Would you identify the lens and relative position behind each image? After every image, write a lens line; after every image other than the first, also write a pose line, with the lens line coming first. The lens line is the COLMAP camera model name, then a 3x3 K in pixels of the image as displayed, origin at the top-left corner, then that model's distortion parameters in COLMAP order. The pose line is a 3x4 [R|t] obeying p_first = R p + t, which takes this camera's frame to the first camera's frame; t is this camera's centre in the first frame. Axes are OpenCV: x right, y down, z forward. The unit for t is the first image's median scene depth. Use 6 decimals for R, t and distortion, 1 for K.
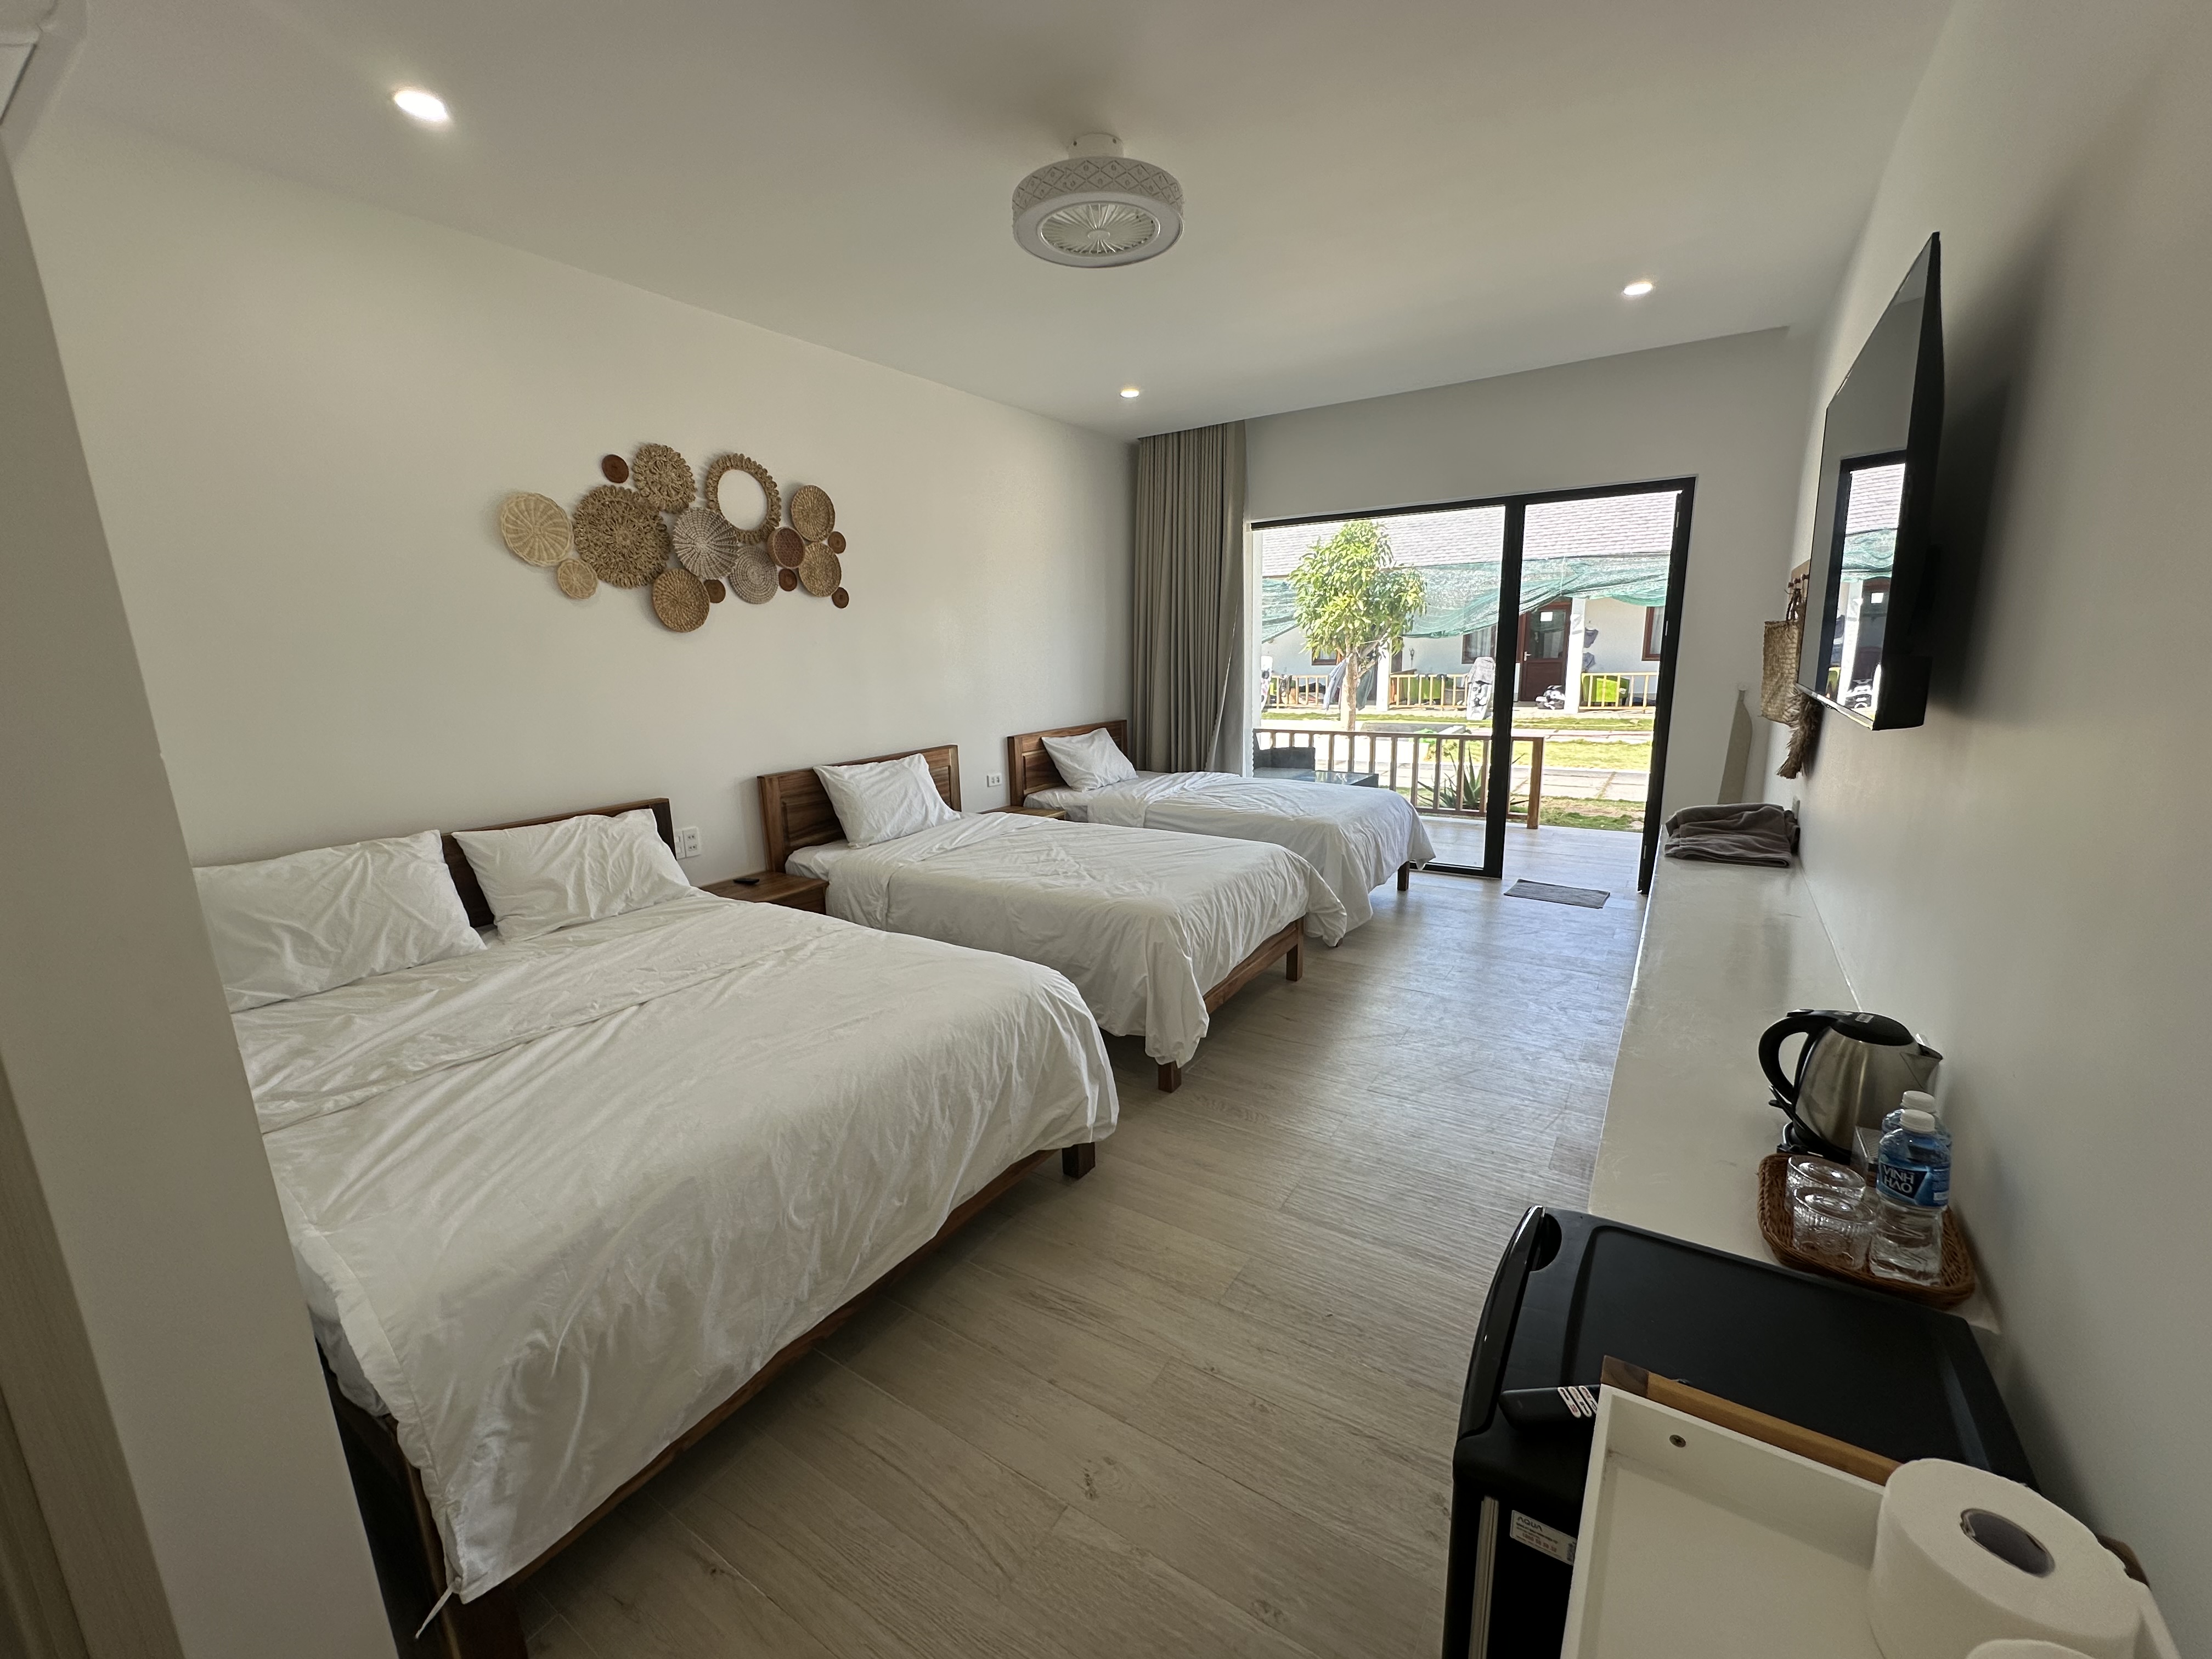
lens RADIAL K [[892.3, 0, 1117.4], [0, 892.3, 827.5], [0, 0, 1]] dist [-0.000293, 0.000674]
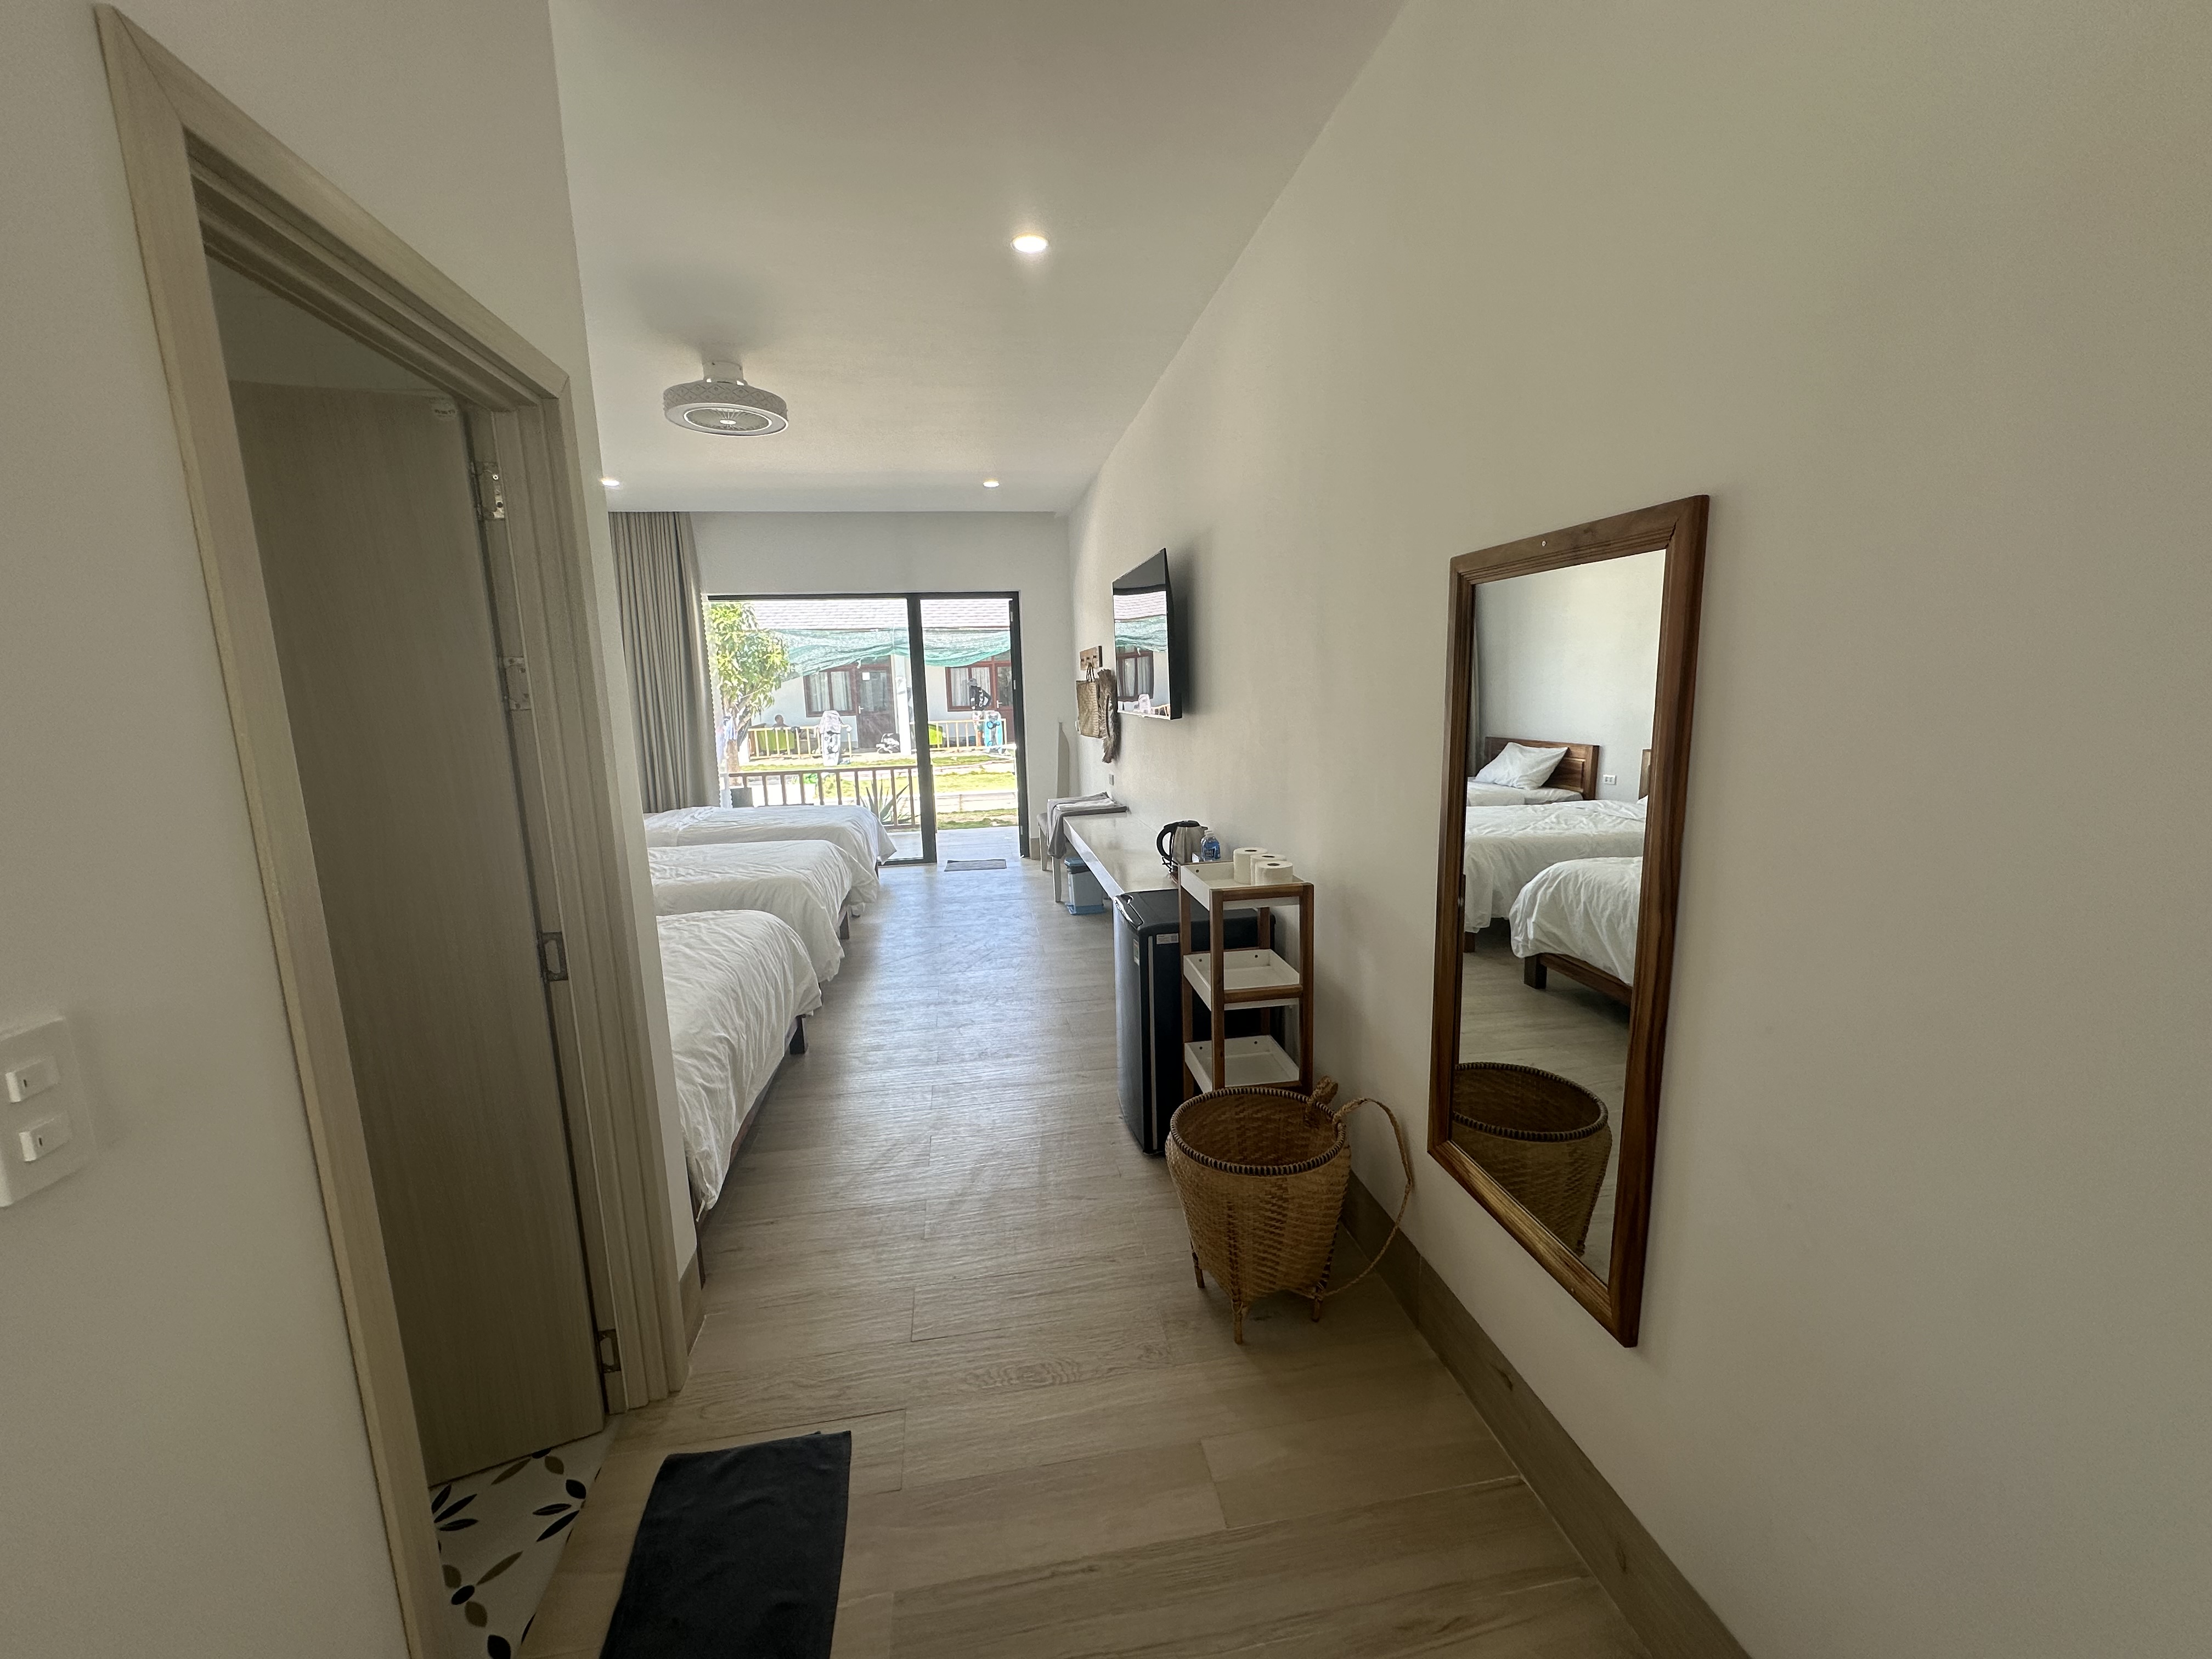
lens RADIAL K [[892.3, 0, 1107.3], [0, 892.3, 828.5], [0, 0, 1]] dist [-0.000293, 0.000674]
pose [[0.741686, -0.102102, 0.662930, -0.276606], [0.143861, 0.989561, -0.008543, 0.053424], [-0.655138, 0.101706, 0.748632, -0.212015]]
